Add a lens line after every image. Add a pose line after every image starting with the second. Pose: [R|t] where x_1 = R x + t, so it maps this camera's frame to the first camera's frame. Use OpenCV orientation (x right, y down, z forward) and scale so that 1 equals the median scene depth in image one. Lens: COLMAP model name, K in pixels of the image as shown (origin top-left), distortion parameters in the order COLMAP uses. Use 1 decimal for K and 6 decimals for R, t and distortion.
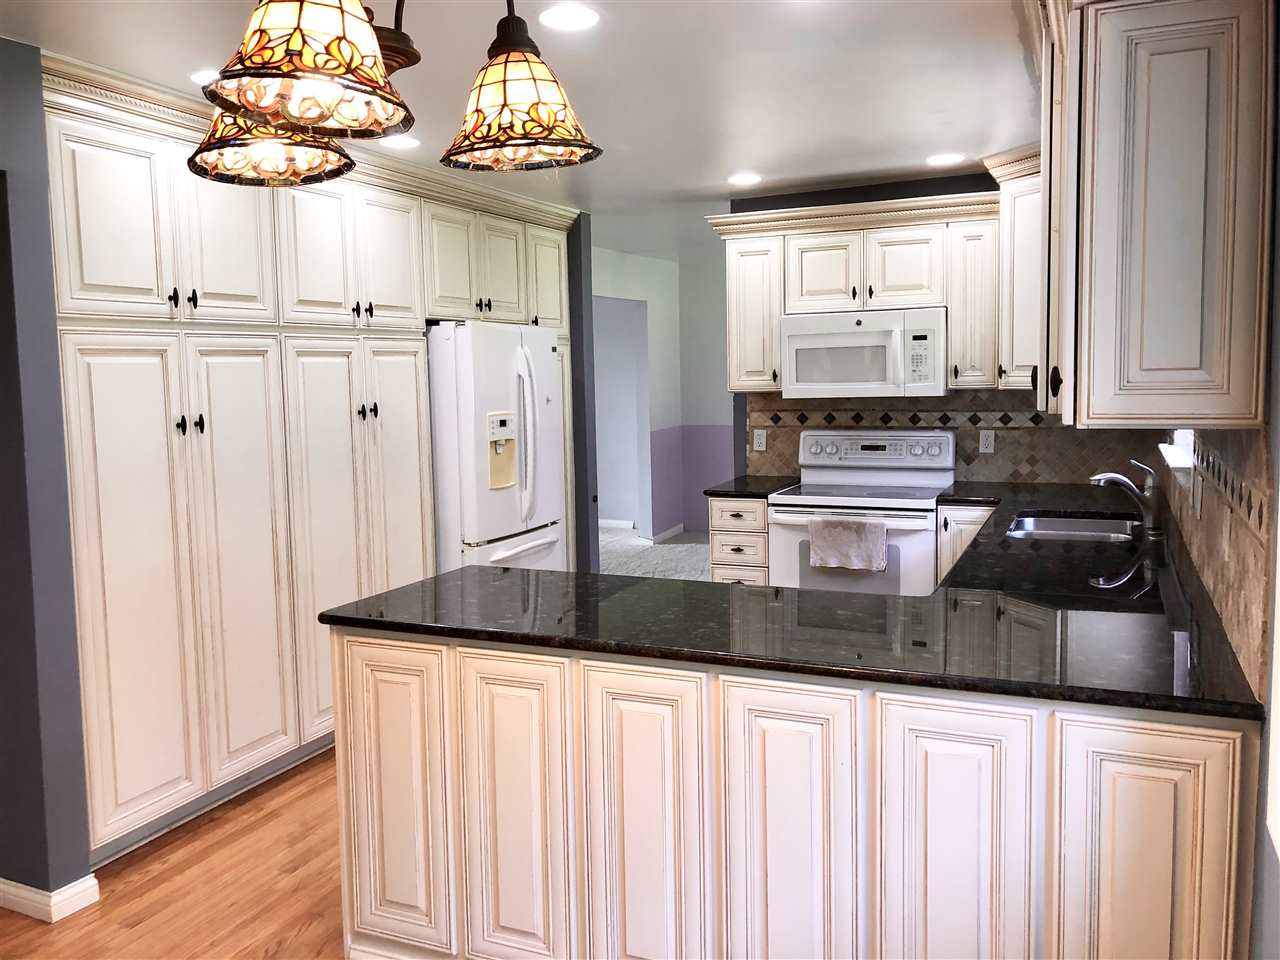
lens RADIAL K [[1034.4, 0, 635.4], [0, 1034.4, 455.7], [0, 0, 1]] dist [0.007285, 0.002274]
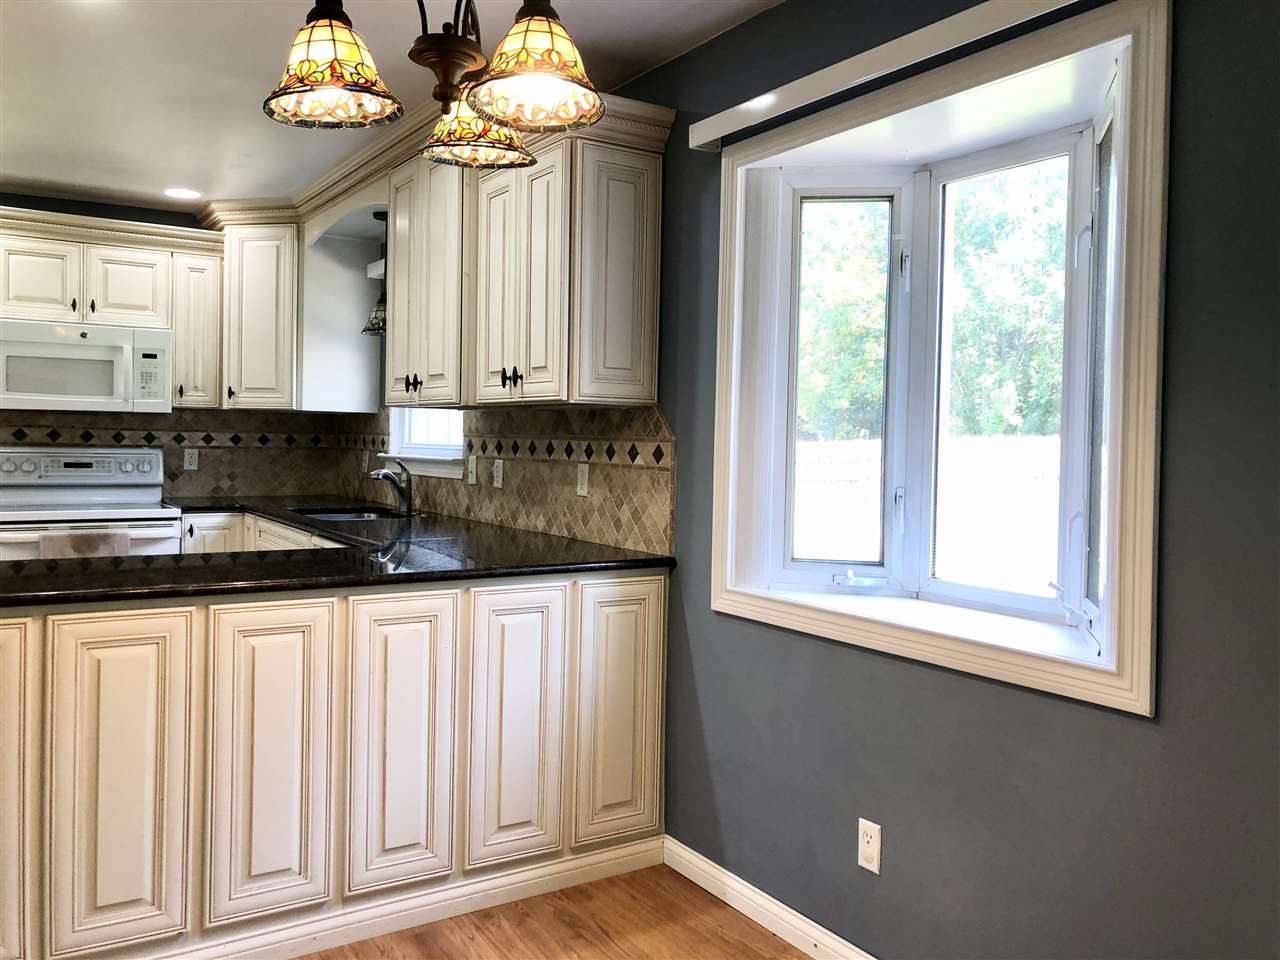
lens RADIAL K [[1034.4, 0, 635.4], [0, 1034.4, 455.7], [0, 0, 1]] dist [0.007285, 0.002274]
pose [[0.544135, 0.019208, 0.838778, -0.326937], [0.036167, 0.998272, -0.046323, 0.051387], [-0.838218, 0.055542, 0.542499, 0.028432]]
